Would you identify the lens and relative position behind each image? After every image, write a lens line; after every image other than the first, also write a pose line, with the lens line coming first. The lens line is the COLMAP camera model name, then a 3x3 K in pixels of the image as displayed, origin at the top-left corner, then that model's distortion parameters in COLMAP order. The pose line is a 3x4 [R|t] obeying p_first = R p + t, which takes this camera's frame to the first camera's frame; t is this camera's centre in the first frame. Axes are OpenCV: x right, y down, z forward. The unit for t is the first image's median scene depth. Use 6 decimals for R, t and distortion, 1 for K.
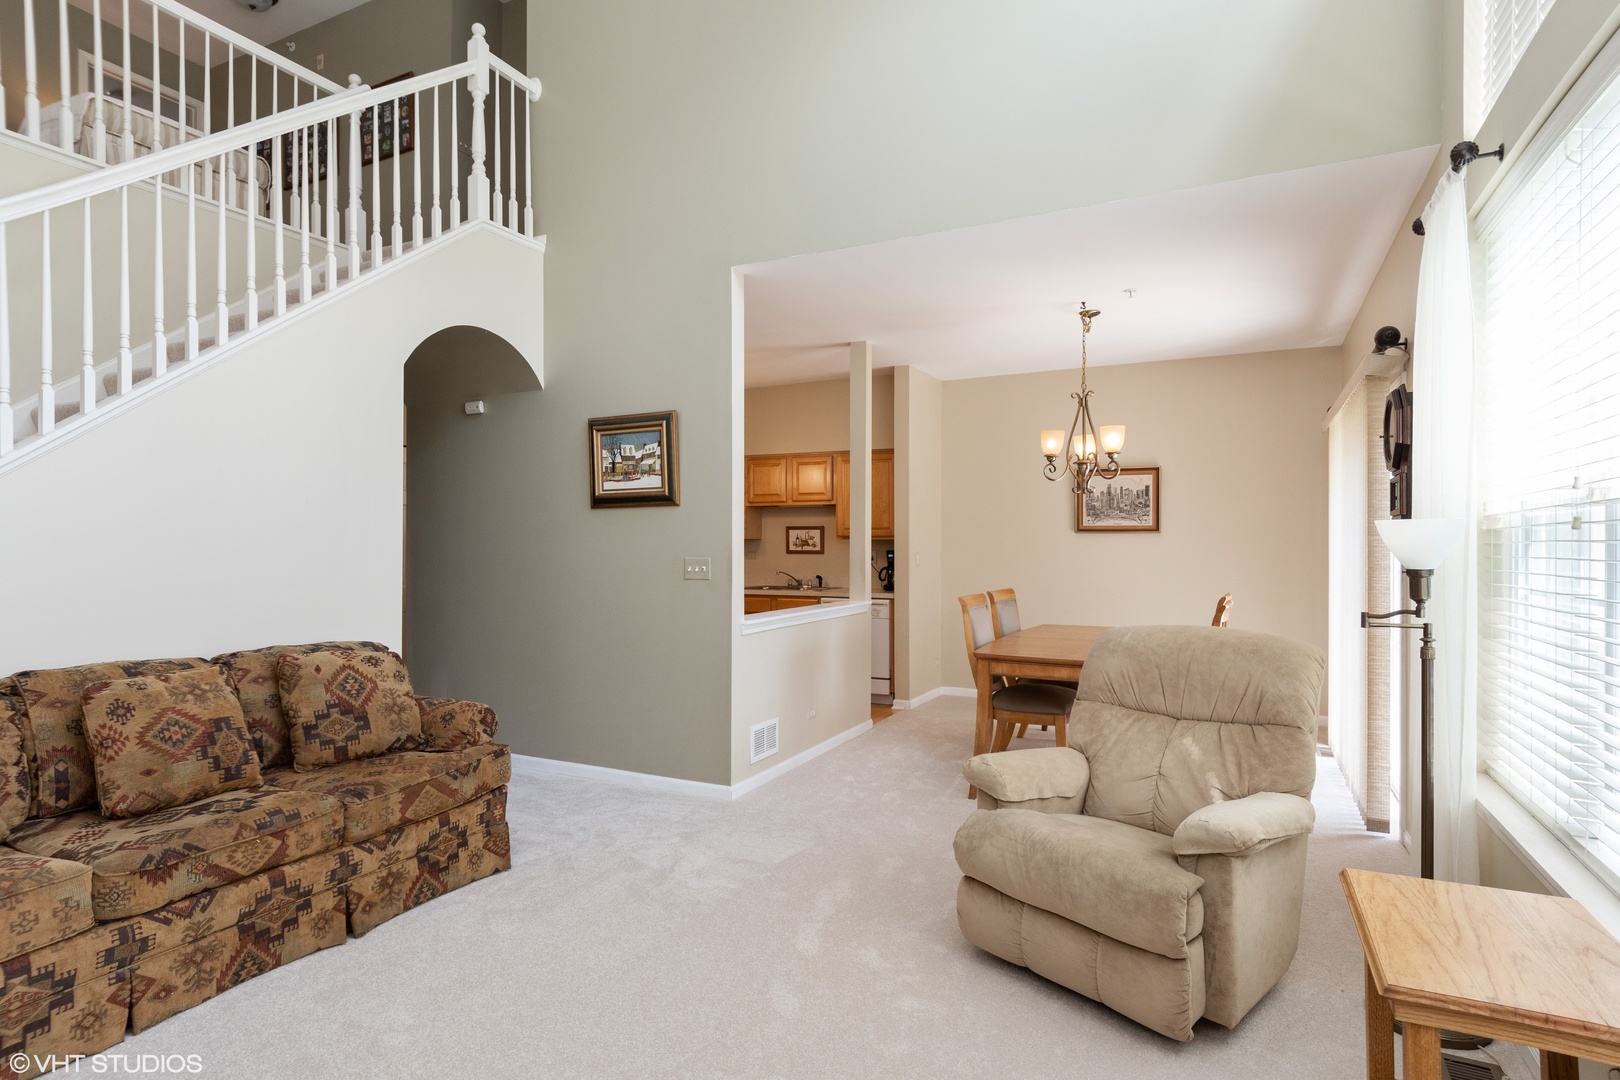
lens RADIAL K [[851.2, 0, 816.9], [0, 851.2, 544.3], [0, 0, 1]] dist [0.012488, -0.004020]
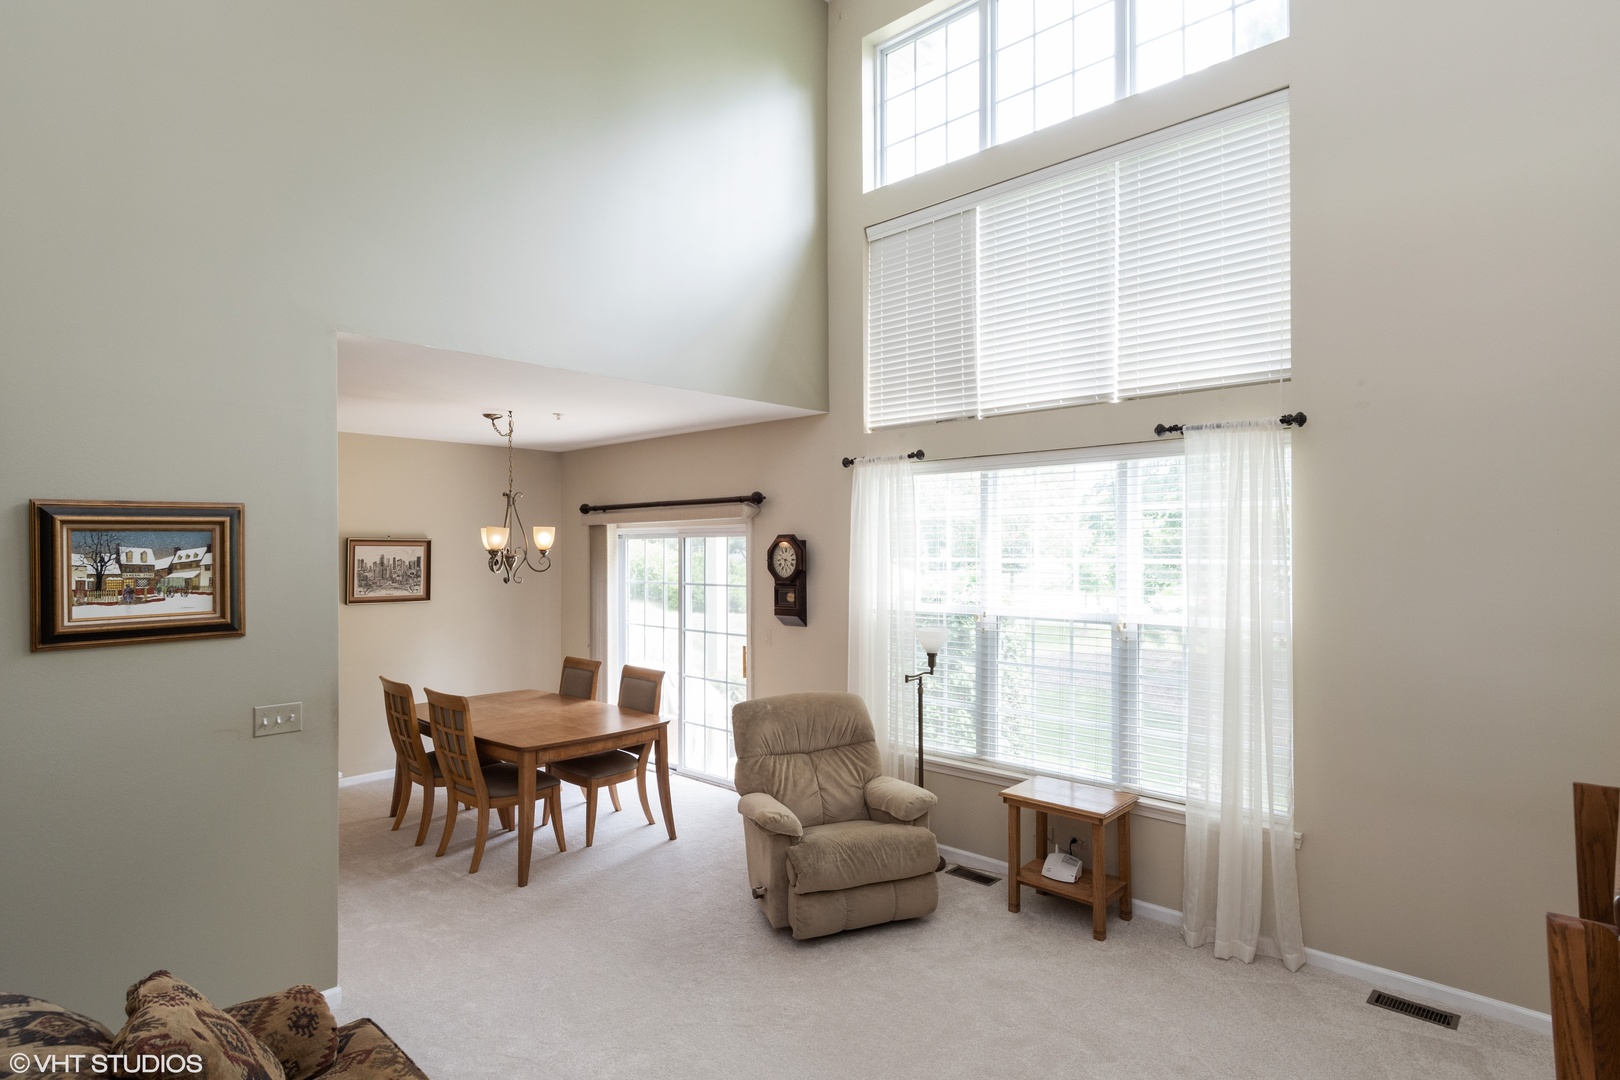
lens RADIAL K [[851.2, 0, 822.4], [0, 851.2, 550.7], [0, 0, 1]] dist [0.012488, -0.004020]
pose [[0.278668, -0.005846, 0.960370, -0.693743], [0.001513, 0.999983, 0.005648, -0.116807], [-0.960386, -0.000121, 0.278672, 0.324056]]
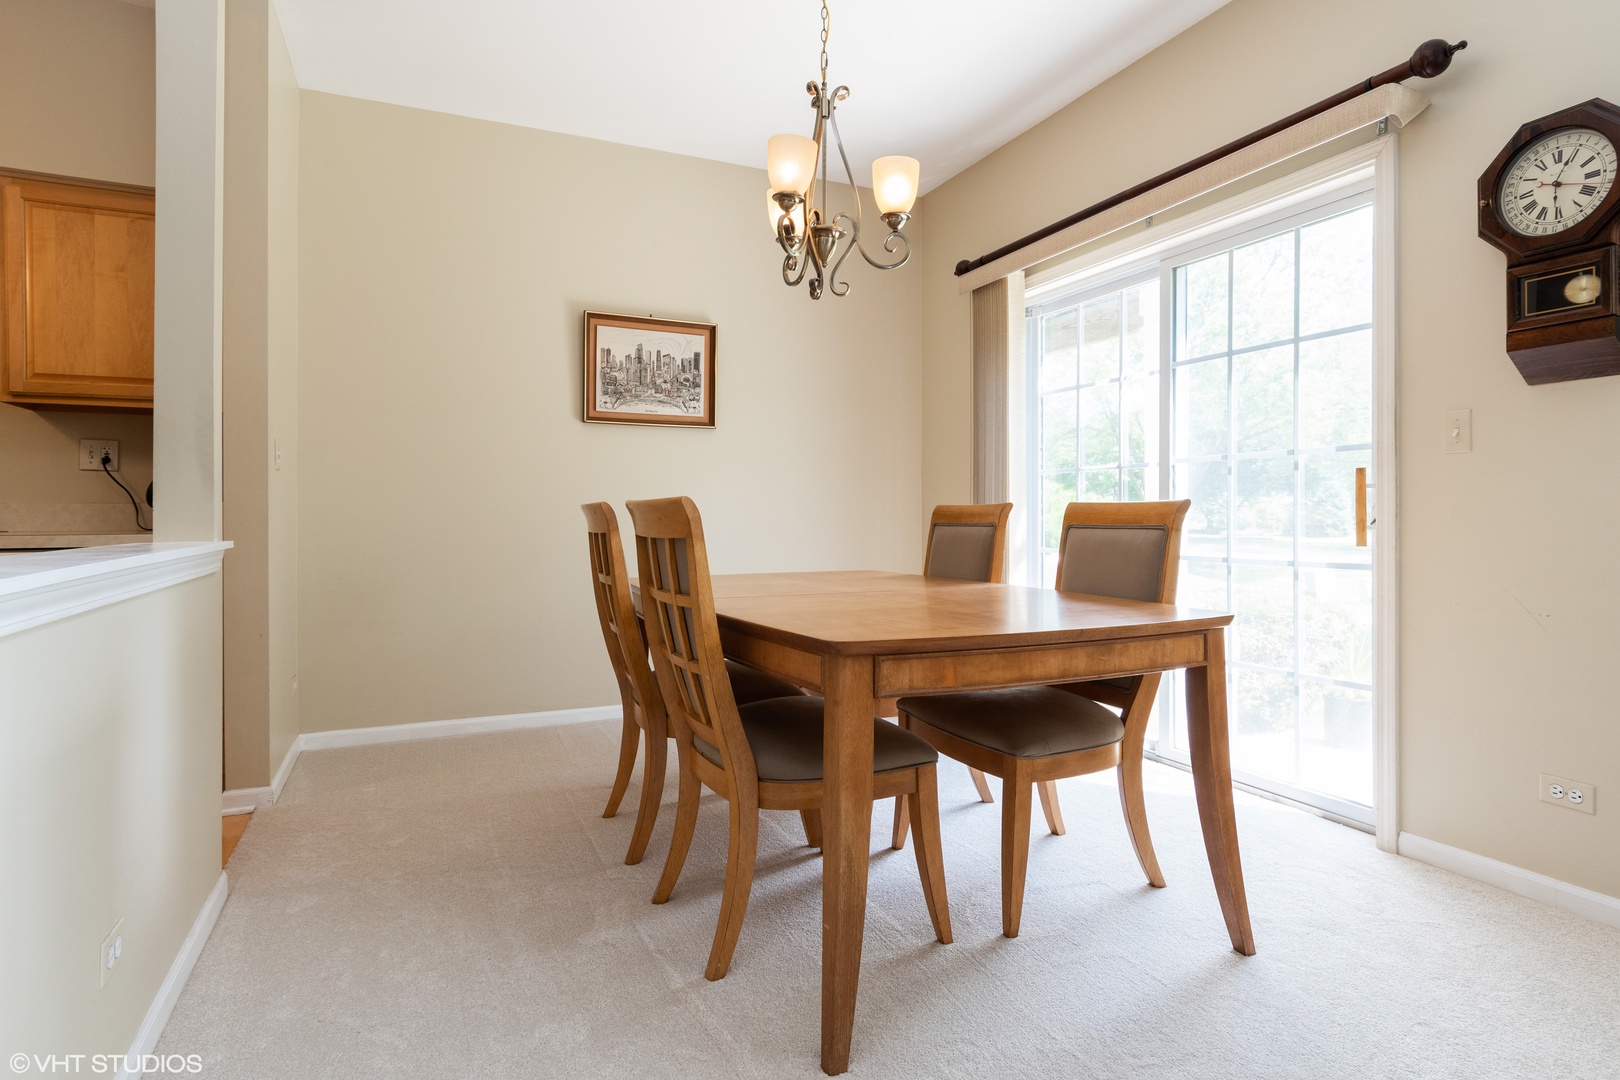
lens RADIAL K [[851.2, 0, 827.6], [0, 851.2, 519.2], [0, 0, 1]] dist [0.012488, -0.004020]
pose [[0.625403, -0.000172, 0.780302, -0.066283], [0.002473, 0.999995, -0.001762, 0.079903], [-0.780298, 0.003032, 0.625400, 0.753124]]
